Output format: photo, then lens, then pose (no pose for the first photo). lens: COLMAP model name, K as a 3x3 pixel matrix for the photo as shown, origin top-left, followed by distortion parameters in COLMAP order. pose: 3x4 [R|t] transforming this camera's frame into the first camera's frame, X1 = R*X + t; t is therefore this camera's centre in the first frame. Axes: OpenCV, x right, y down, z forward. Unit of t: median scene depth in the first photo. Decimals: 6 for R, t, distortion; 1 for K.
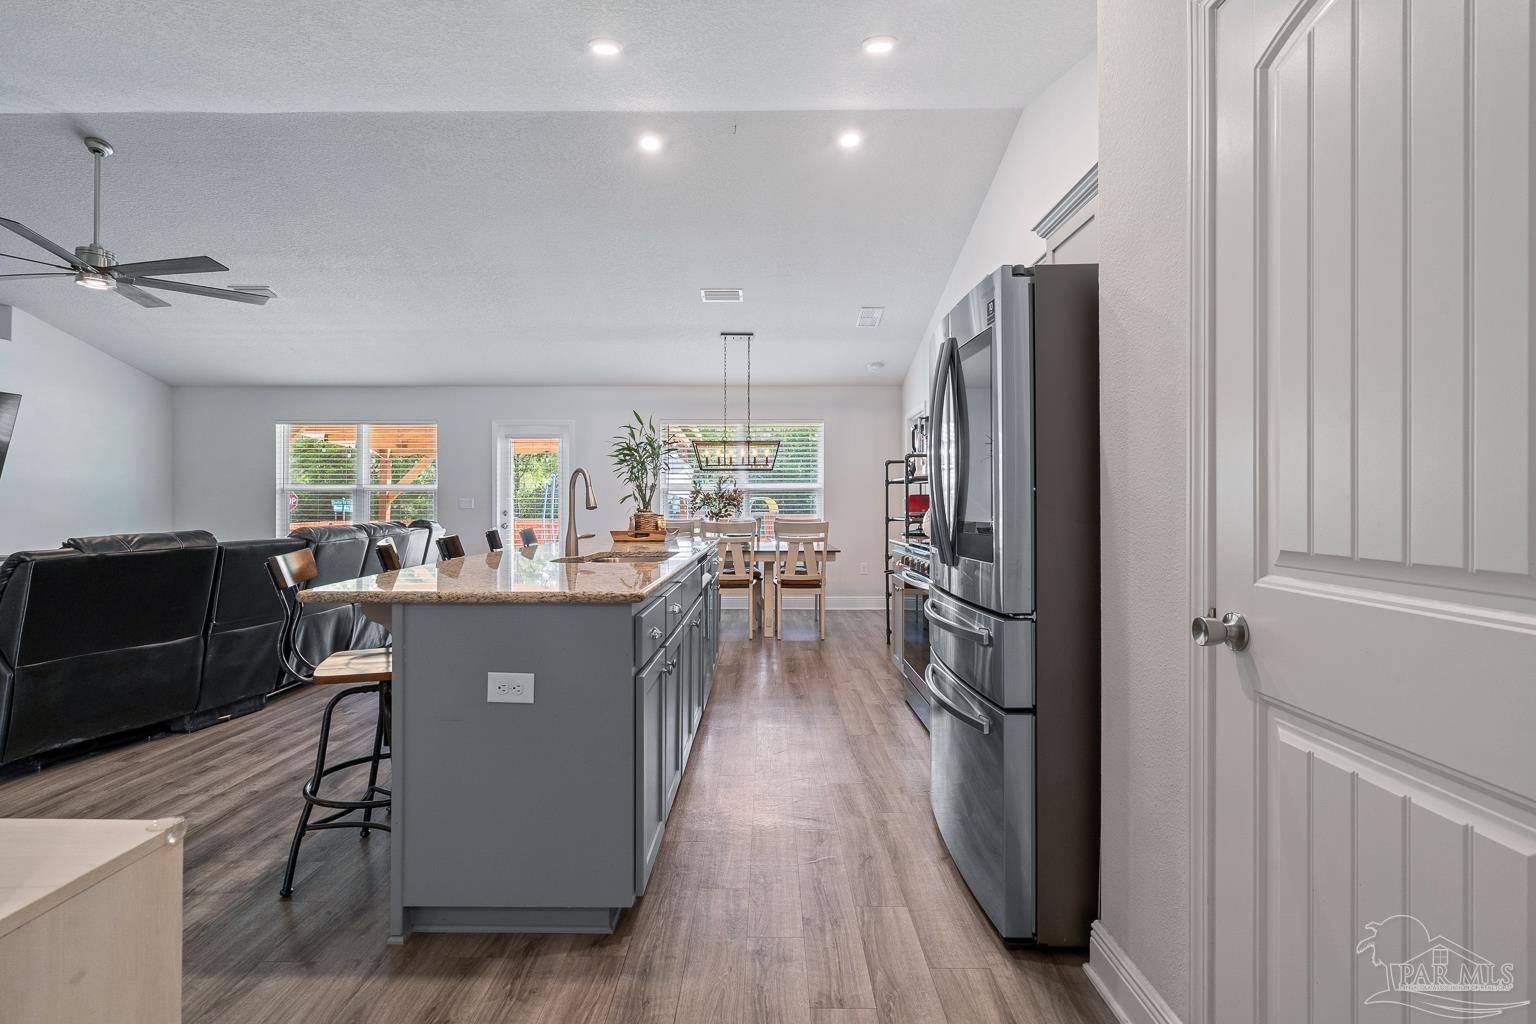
lens RADIAL K [[701.3, 0, 781.7], [0, 701.3, 509.9], [0, 0, 1]] dist [-0.005354, 0.002228]
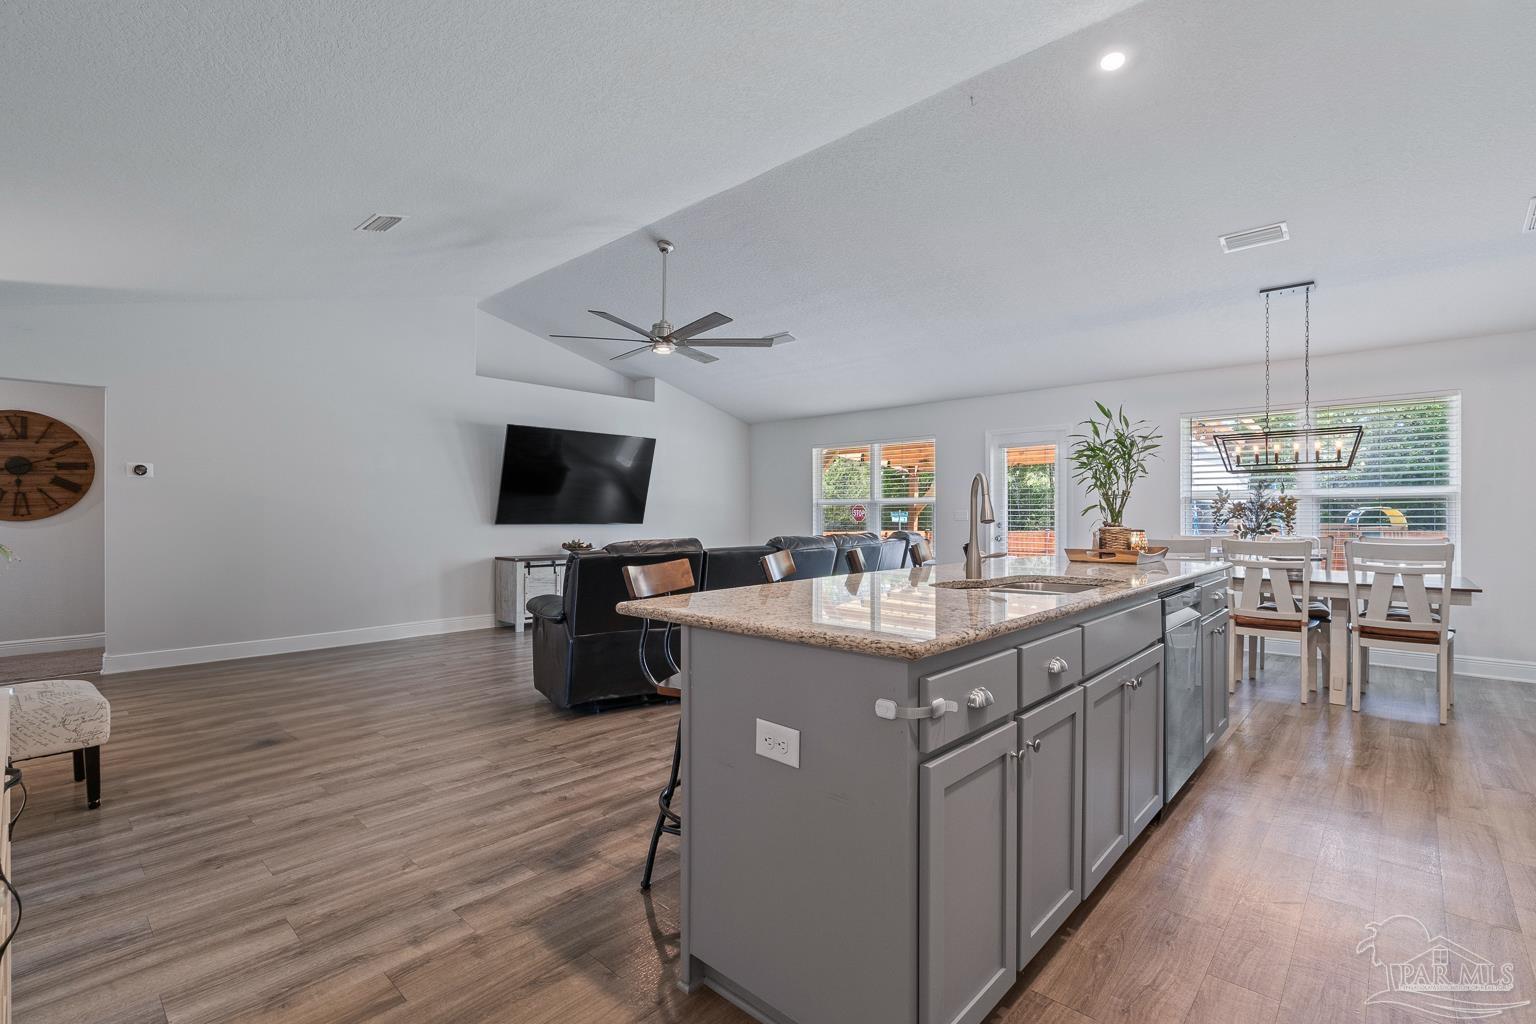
lens RADIAL K [[701.3, 0, 760.3], [0, 701.3, 512.3], [0, 0, 1]] dist [-0.005354, 0.002228]
pose [[0.722644, -0.002049, -0.691217, 0.064799], [-0.006779, 0.999926, -0.010052, -0.002521], [0.691187, 0.011950, 0.722577, 0.152272]]
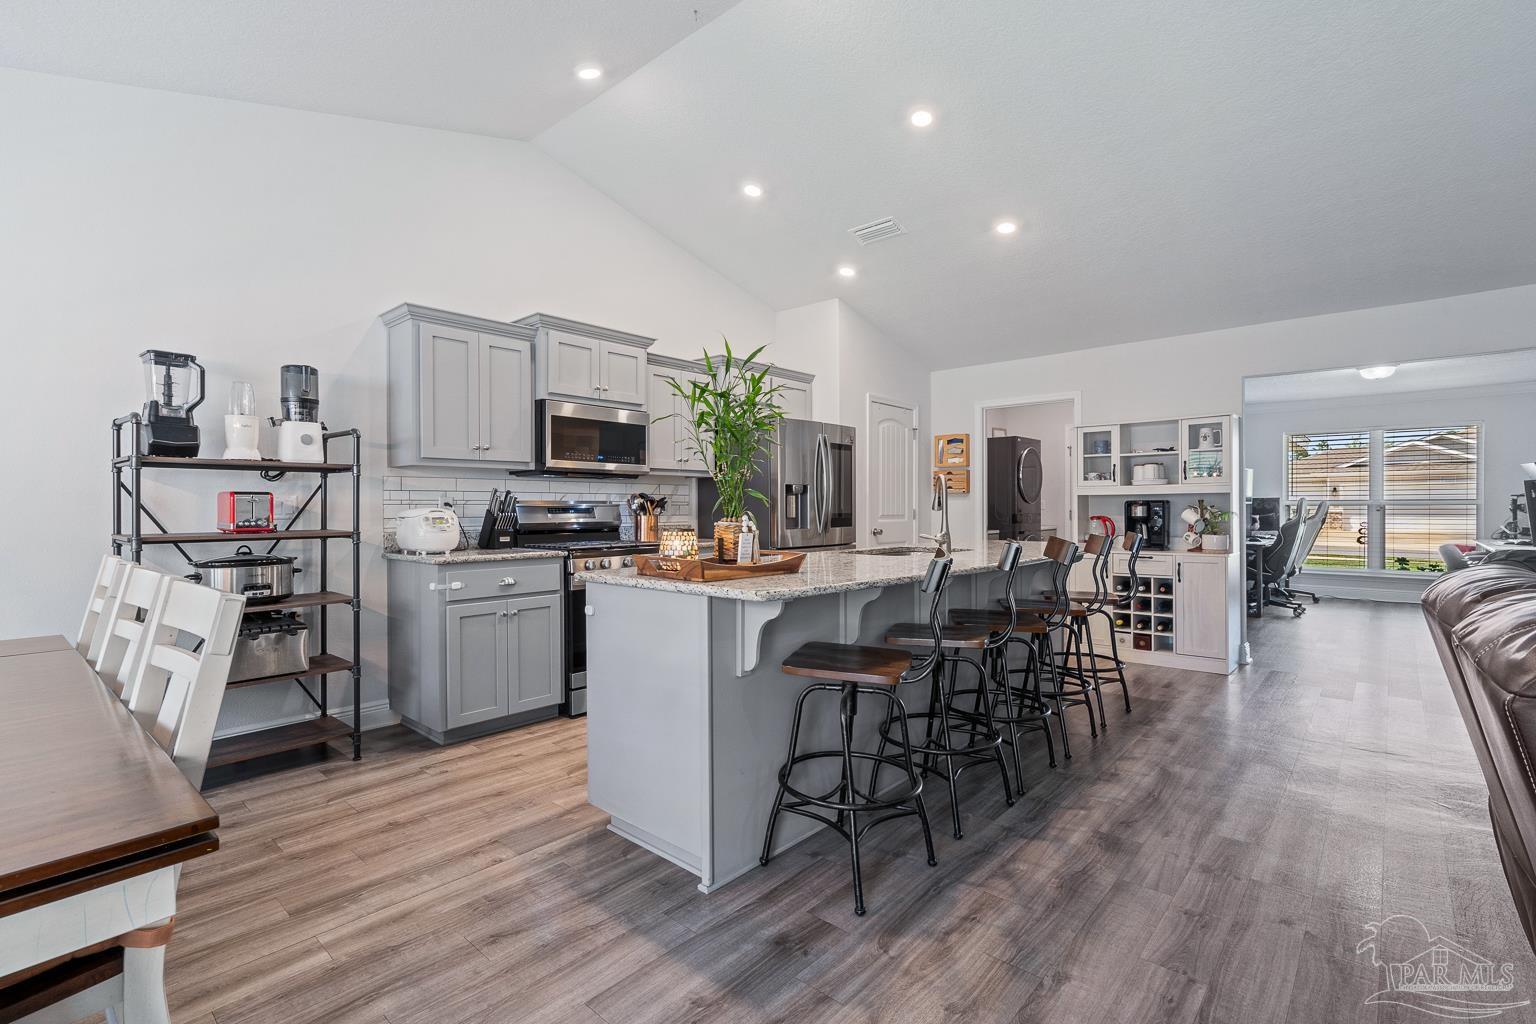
lens RADIAL K [[701.3, 0, 761.2], [0, 701.3, 511.1], [0, 0, 1]] dist [-0.005354, 0.002228]
pose [[-0.732291, -0.002389, 0.680988, -0.559369], [0.008579, 0.999882, 0.012733, -0.012133], [-0.680938, 0.015166, -0.732184, 1.345333]]
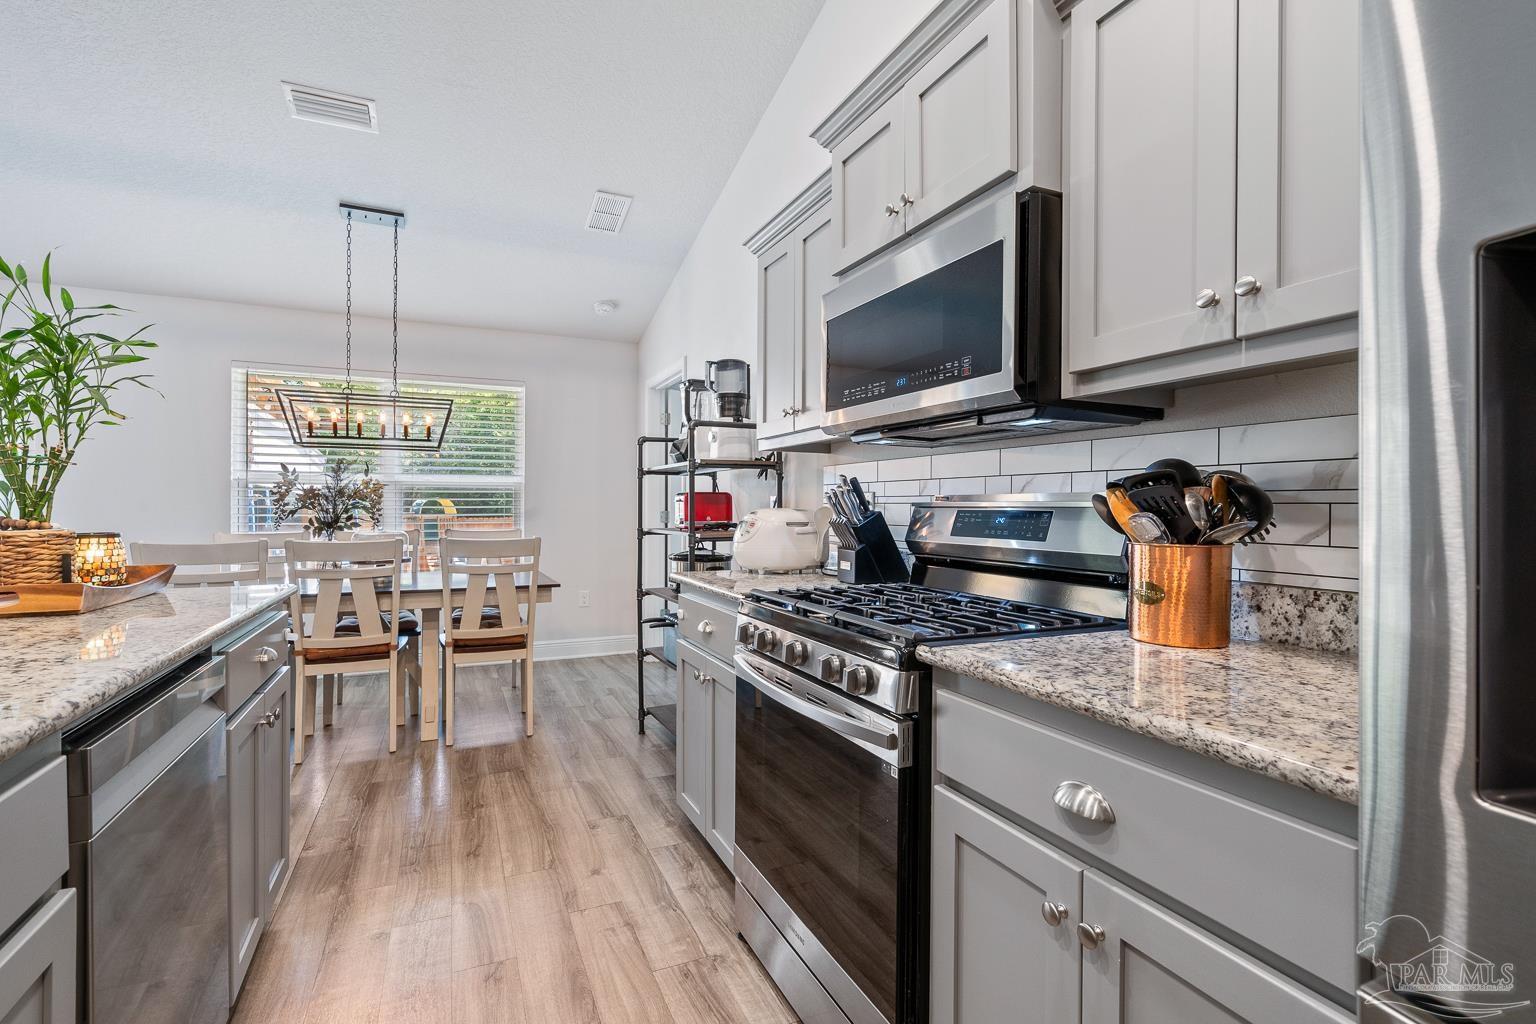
lens RADIAL K [[701.3, 0, 761.3], [0, 701.3, 506.9], [0, 0, 1]] dist [-0.005354, 0.002228]
pose [[0.919237, 0.003770, 0.393687, 0.007613], [-0.001058, 0.999974, -0.007104, -0.006096], [-0.393703, 0.006114, 0.919217, 0.521416]]
